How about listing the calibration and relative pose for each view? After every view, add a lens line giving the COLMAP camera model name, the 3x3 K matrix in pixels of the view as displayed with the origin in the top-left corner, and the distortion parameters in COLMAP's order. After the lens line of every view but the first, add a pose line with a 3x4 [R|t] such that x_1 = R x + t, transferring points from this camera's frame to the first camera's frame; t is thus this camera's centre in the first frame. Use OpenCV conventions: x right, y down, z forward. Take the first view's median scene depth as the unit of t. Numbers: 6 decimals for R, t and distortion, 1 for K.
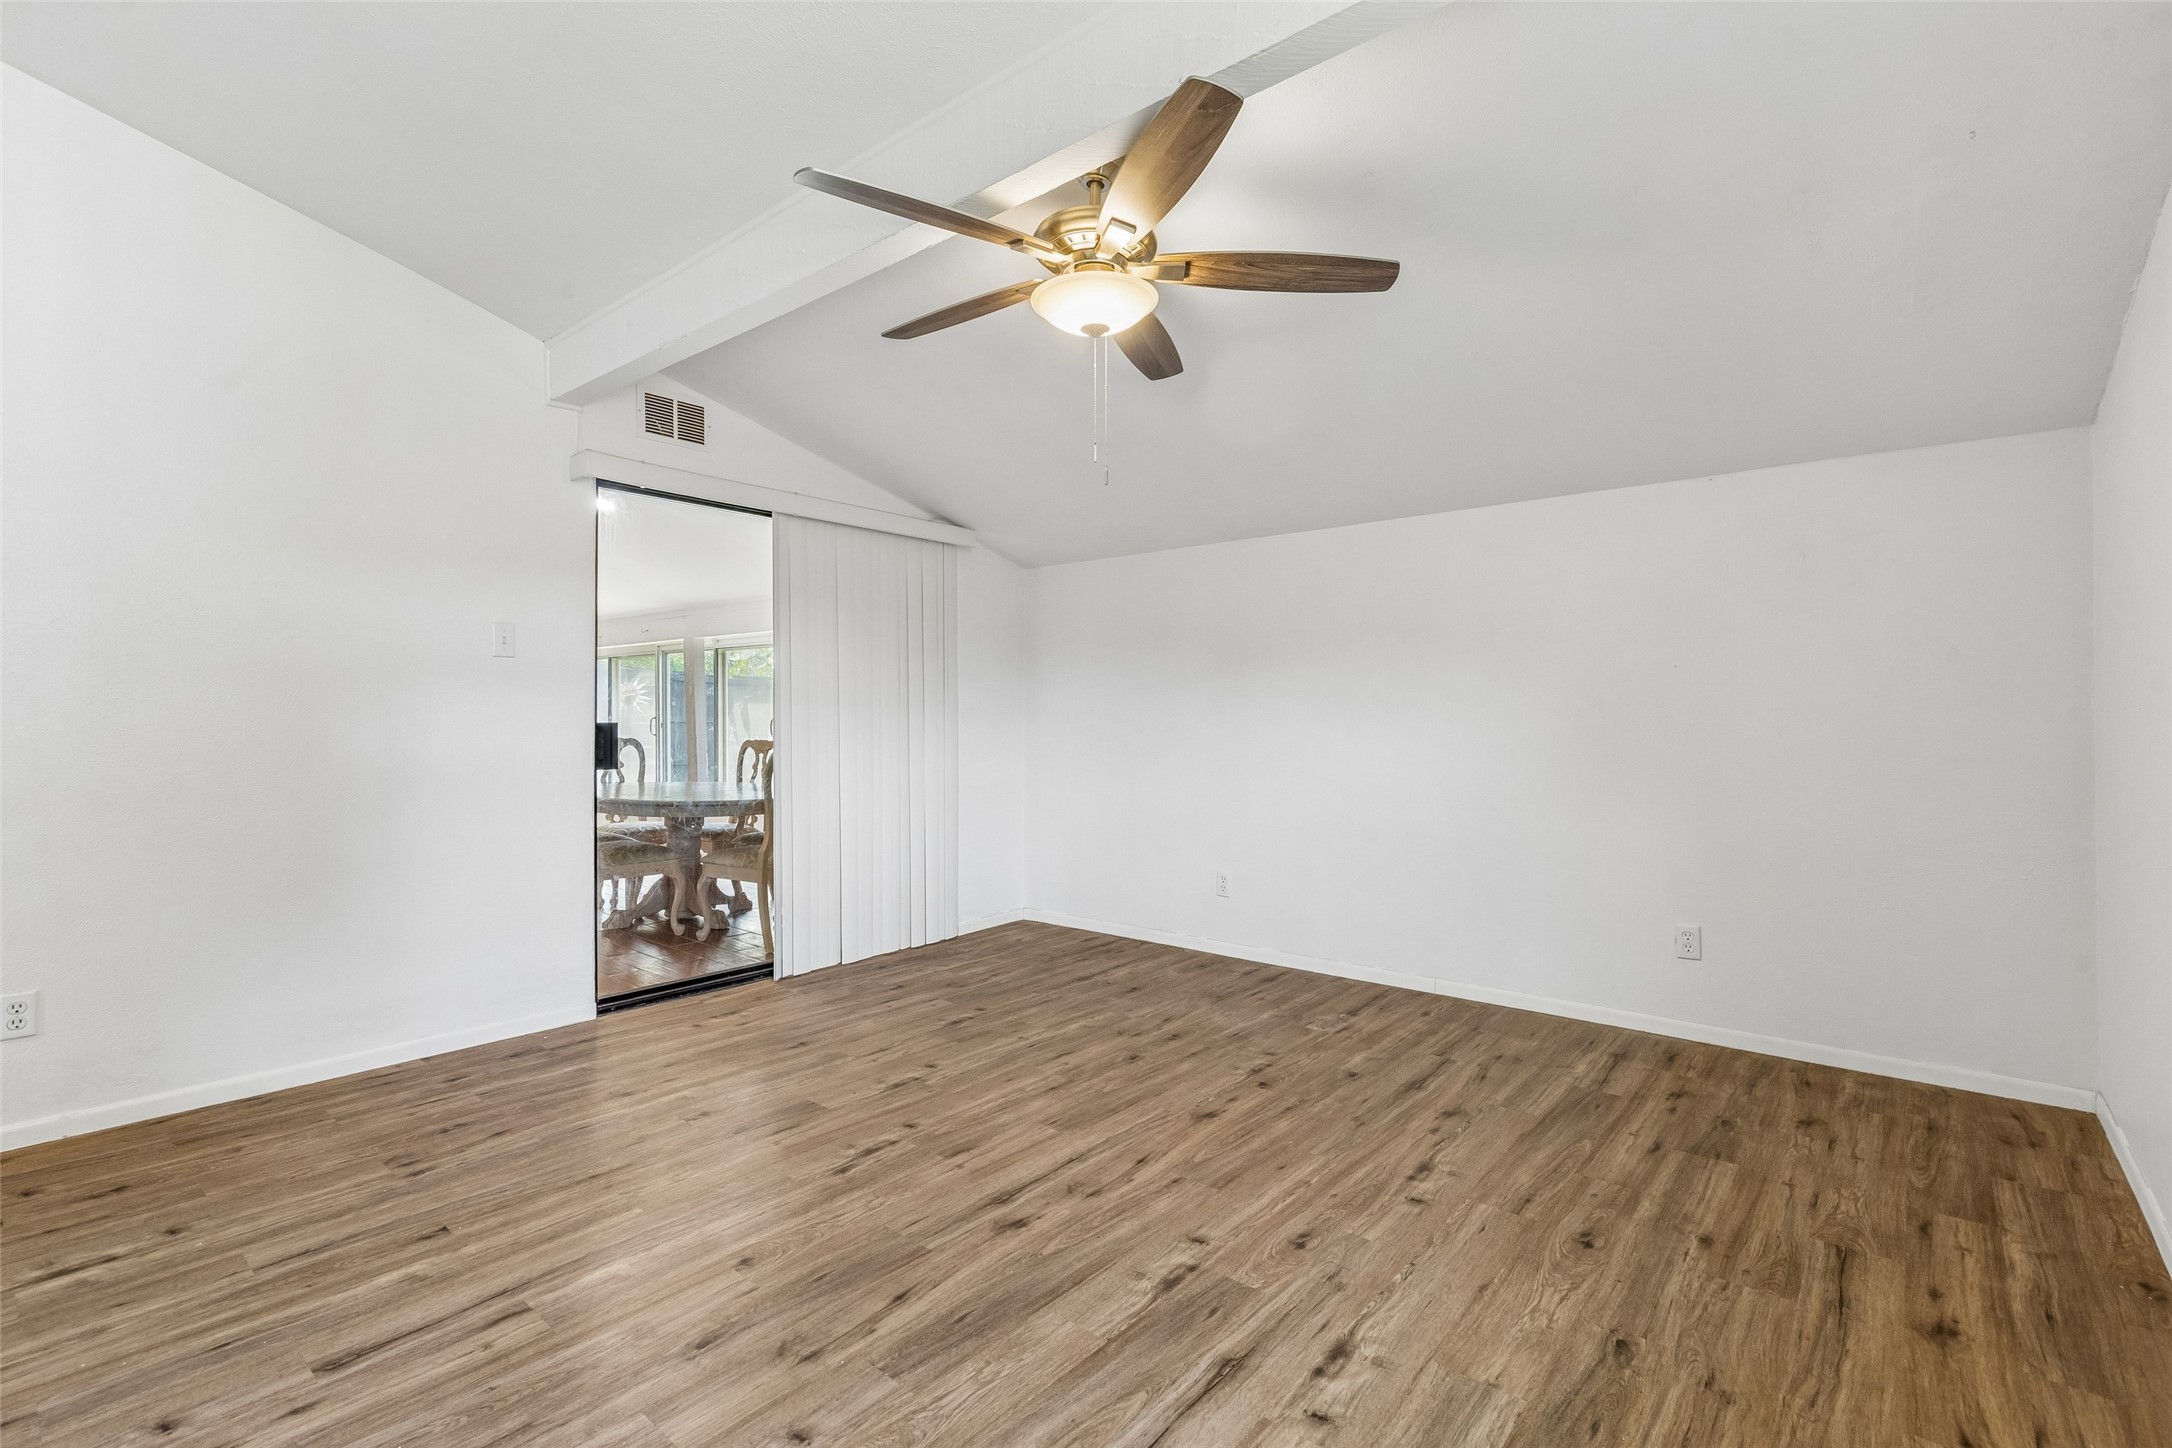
lens RADIAL K [[985.9, 0, 1083.0], [0, 985.9, 727.3], [0, 0, 1]] dist [0.006395, -0.000213]
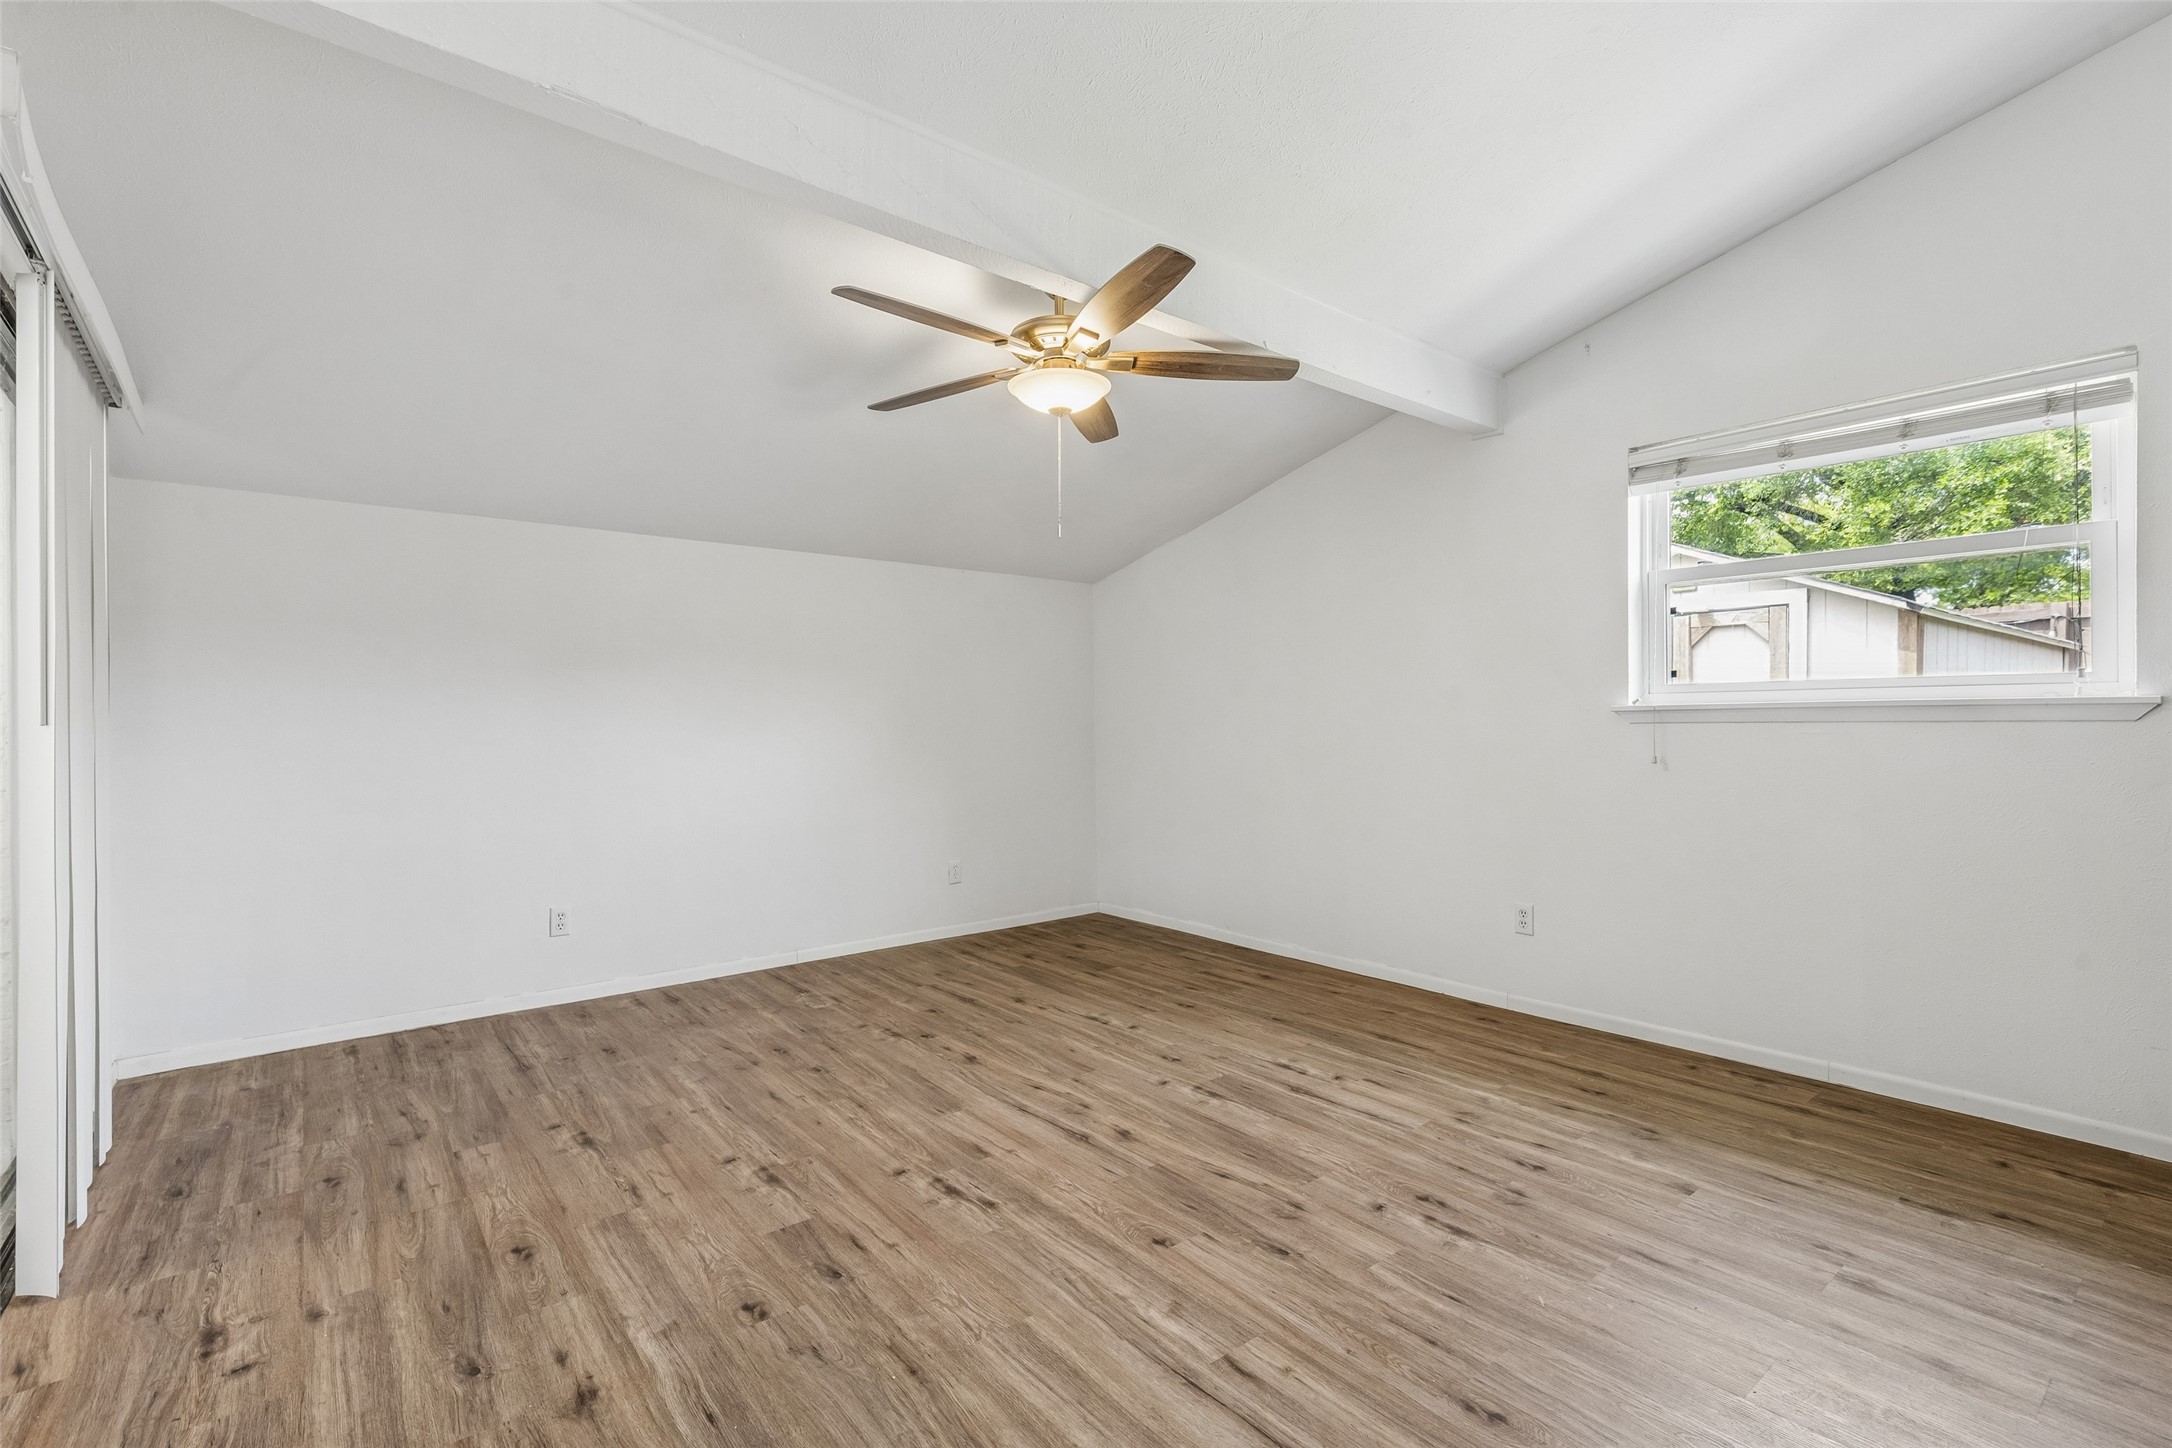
lens RADIAL K [[974.5, 0, 1084.2], [0, 974.5, 717.4], [0, 0, 1]] dist [0.002943, -0.000181]
pose [[0.186271, 0.003581, 0.982492, -1.078701], [0.017789, 0.999817, -0.007016, -0.008881], [-0.982337, 0.018784, 0.186174, 0.684952]]
